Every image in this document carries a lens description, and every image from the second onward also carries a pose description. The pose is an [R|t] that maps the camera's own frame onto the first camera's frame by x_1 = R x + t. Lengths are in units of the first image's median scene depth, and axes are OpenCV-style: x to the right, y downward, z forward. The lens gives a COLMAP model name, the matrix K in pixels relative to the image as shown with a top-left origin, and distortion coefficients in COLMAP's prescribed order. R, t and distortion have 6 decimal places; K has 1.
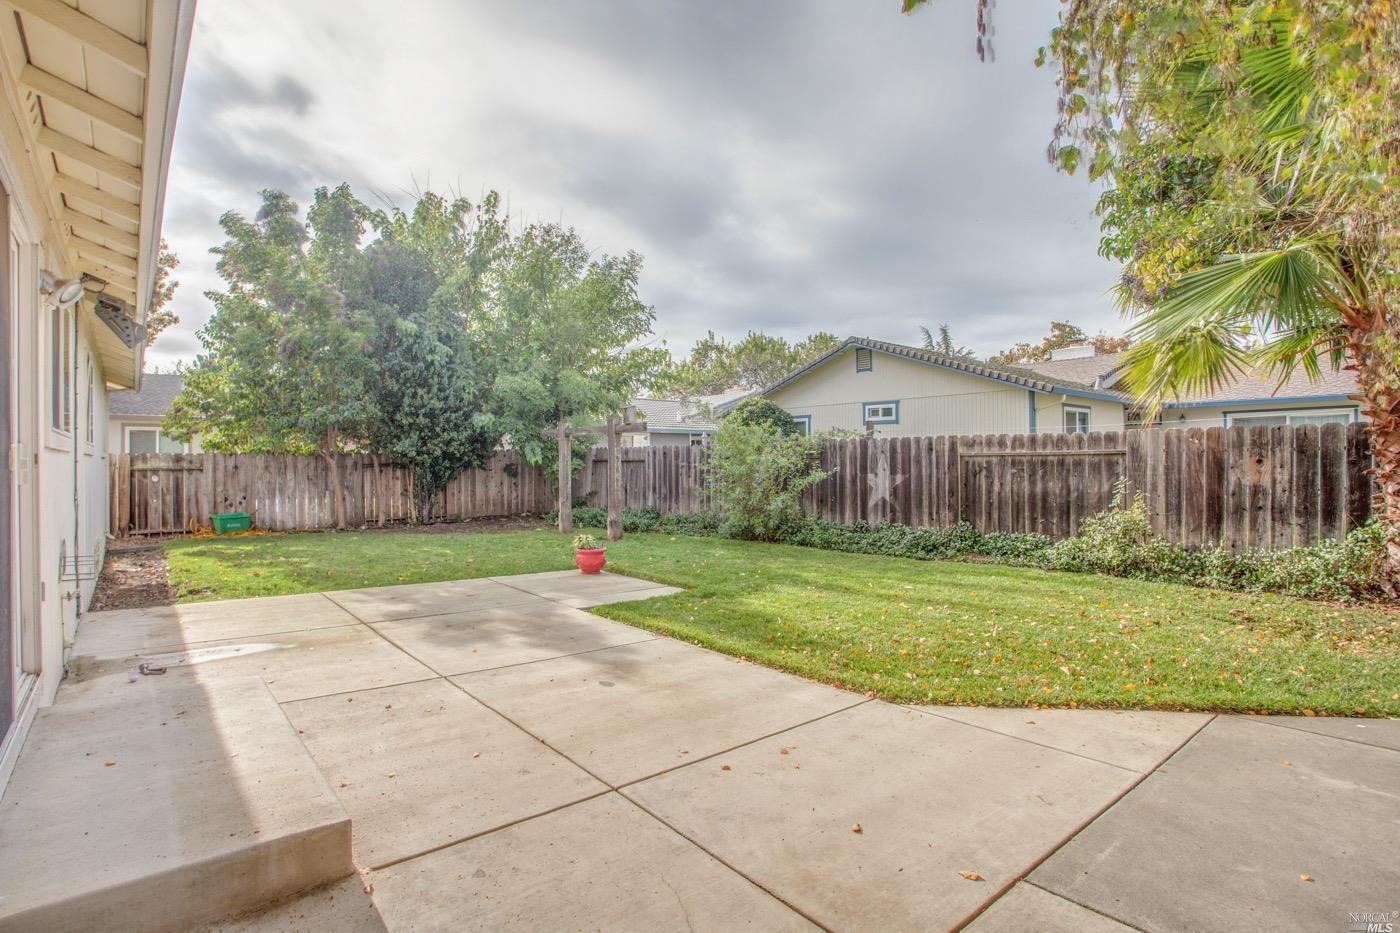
lens RADIAL K [[689.0, 0, 712.7], [0, 689.0, 464.3], [0, 0, 1]] dist [-0.052027, 0.021305]
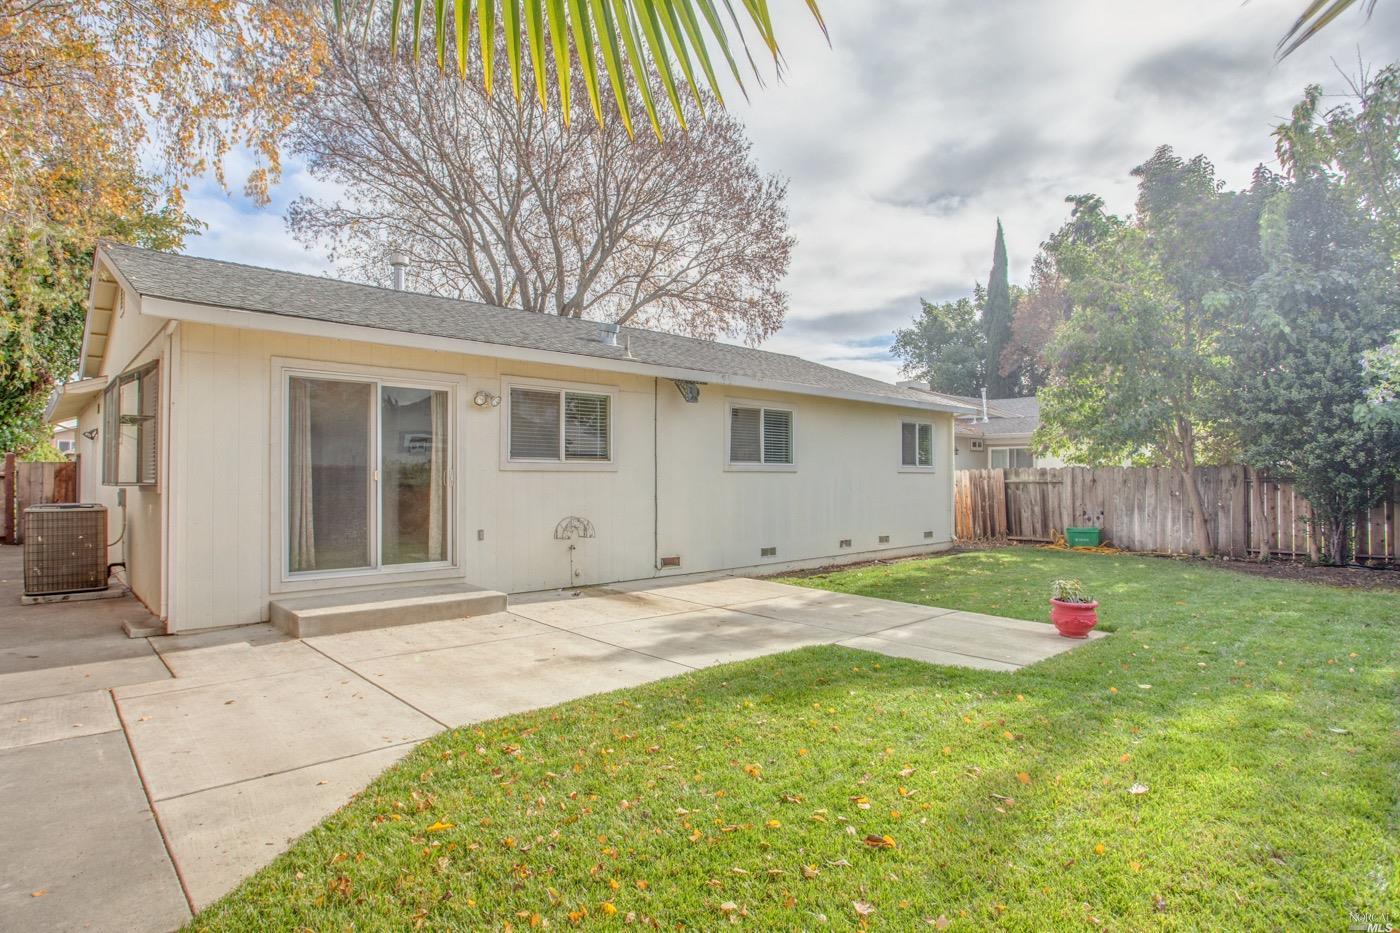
lens RADIAL K [[741.4, 0, 652.0], [0, 741.4, 462.6], [0, 0, 1]] dist [-0.039694, 0.005427]
pose [[0.017121, -0.015746, -0.999729, 0.351447], [-0.003979, 0.999867, -0.015816, -0.003468], [0.999846, 0.004248, 0.017056, 0.349548]]
